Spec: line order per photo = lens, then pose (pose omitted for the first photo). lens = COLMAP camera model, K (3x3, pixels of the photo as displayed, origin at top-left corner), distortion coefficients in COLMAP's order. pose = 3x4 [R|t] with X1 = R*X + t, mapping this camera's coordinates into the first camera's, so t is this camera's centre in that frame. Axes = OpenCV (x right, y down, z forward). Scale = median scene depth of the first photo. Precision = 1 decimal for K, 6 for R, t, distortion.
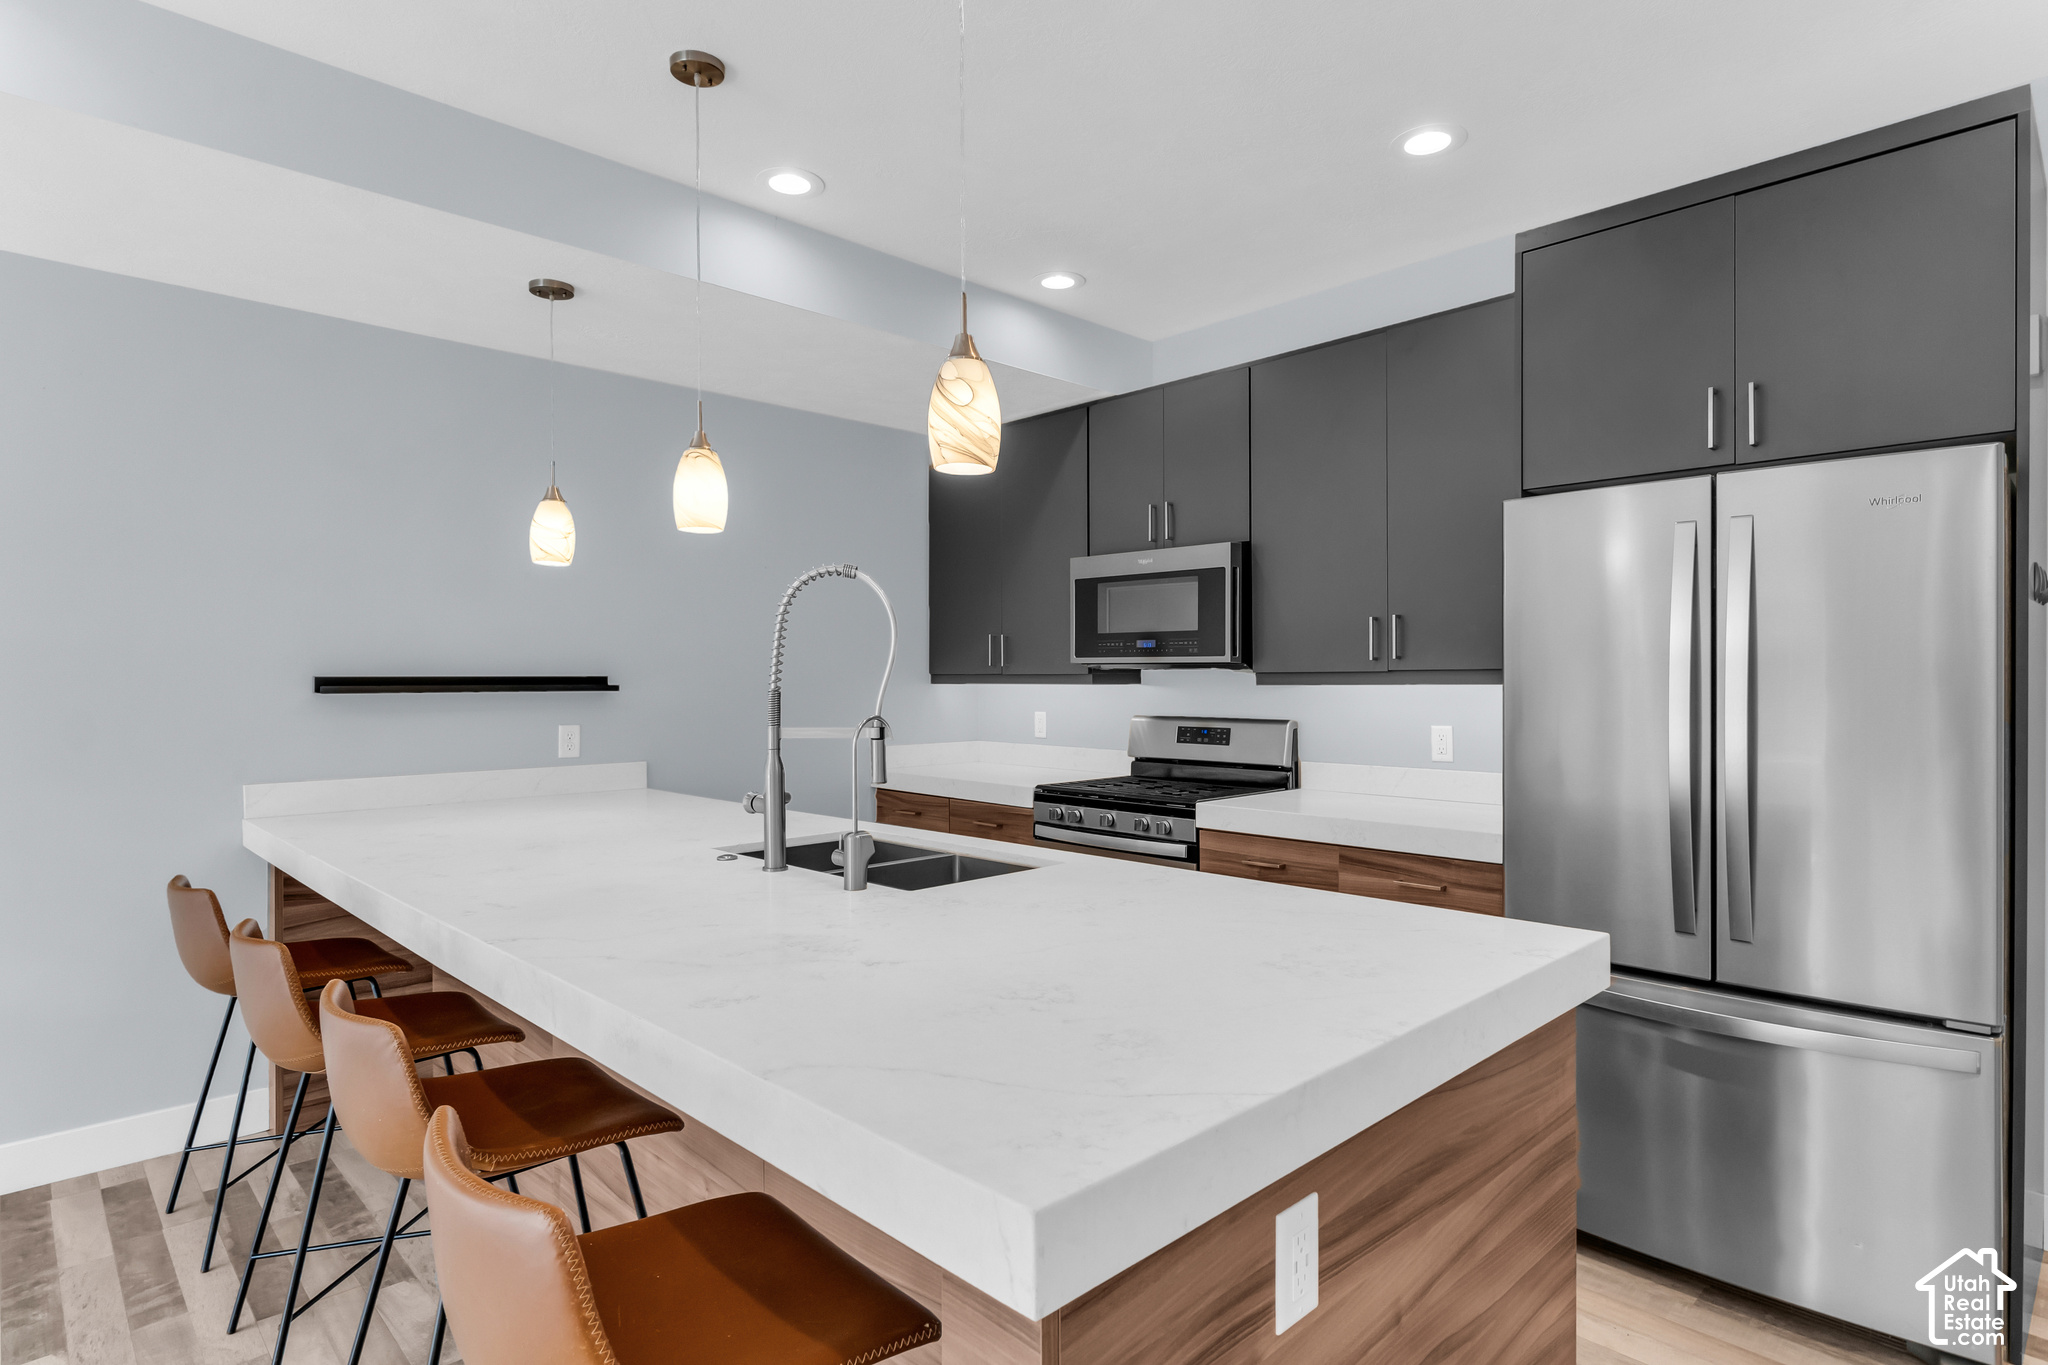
lens RADIAL K [[1028.2, 0, 1040.3], [0, 1028.2, 691.7], [0, 0, 1]] dist [-0.001346, 0.001303]
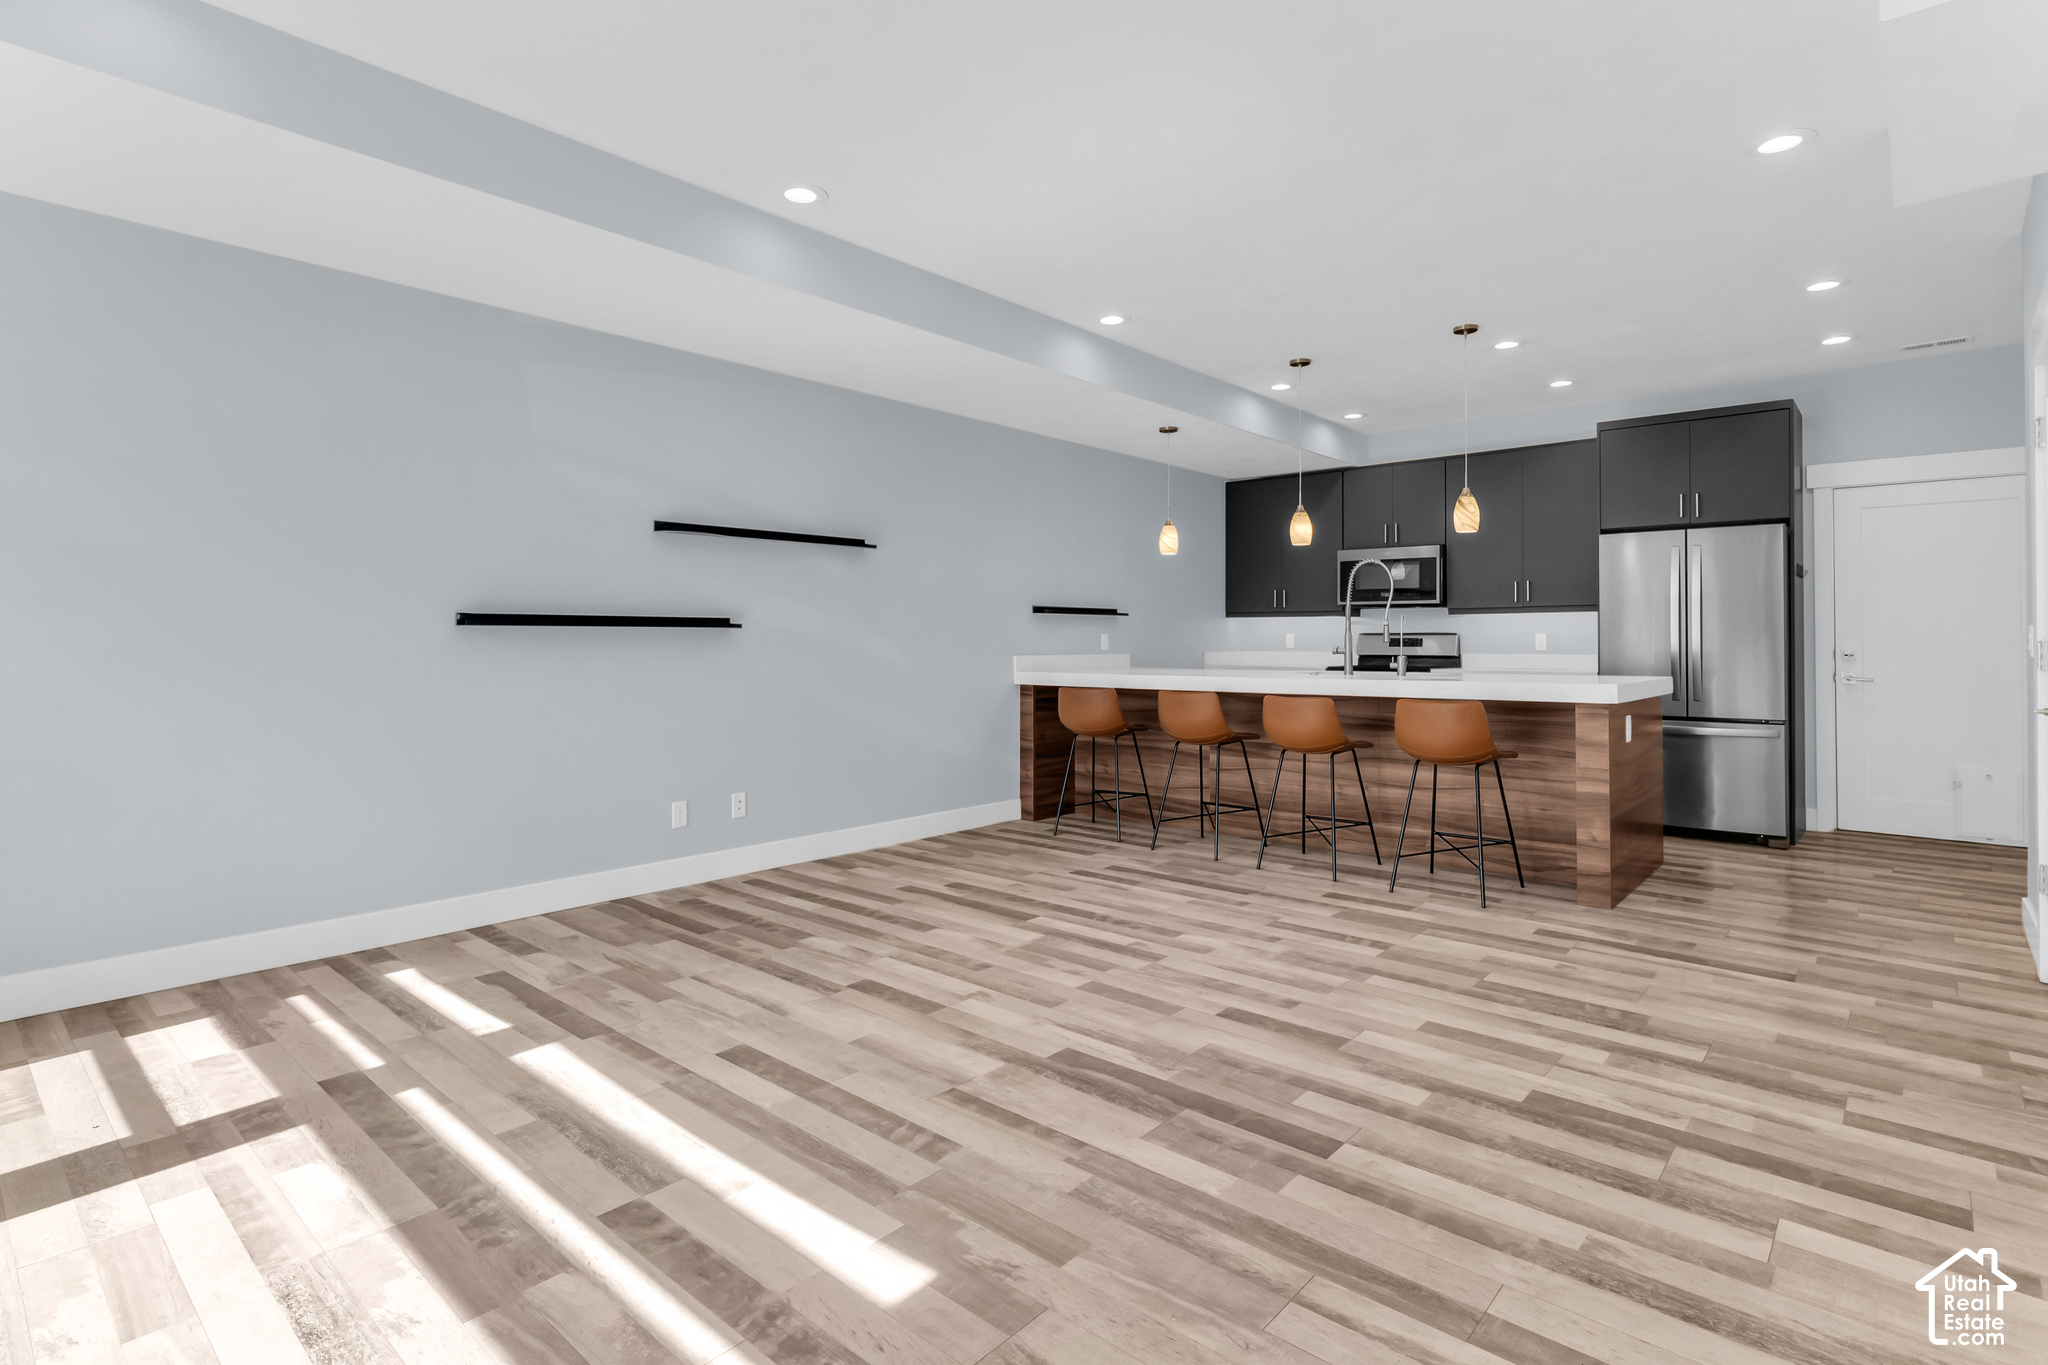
lens RADIAL K [[976.3, 0, 1024.7], [0, 976.3, 628.2], [0, 0, 1]] dist [0.002551, -0.000867]
pose [[0.997344, 0.008199, 0.072368, -0.783538], [-0.006540, 0.999711, -0.023130, 0.072013], [-0.072537, 0.022596, 0.997110, -0.889325]]
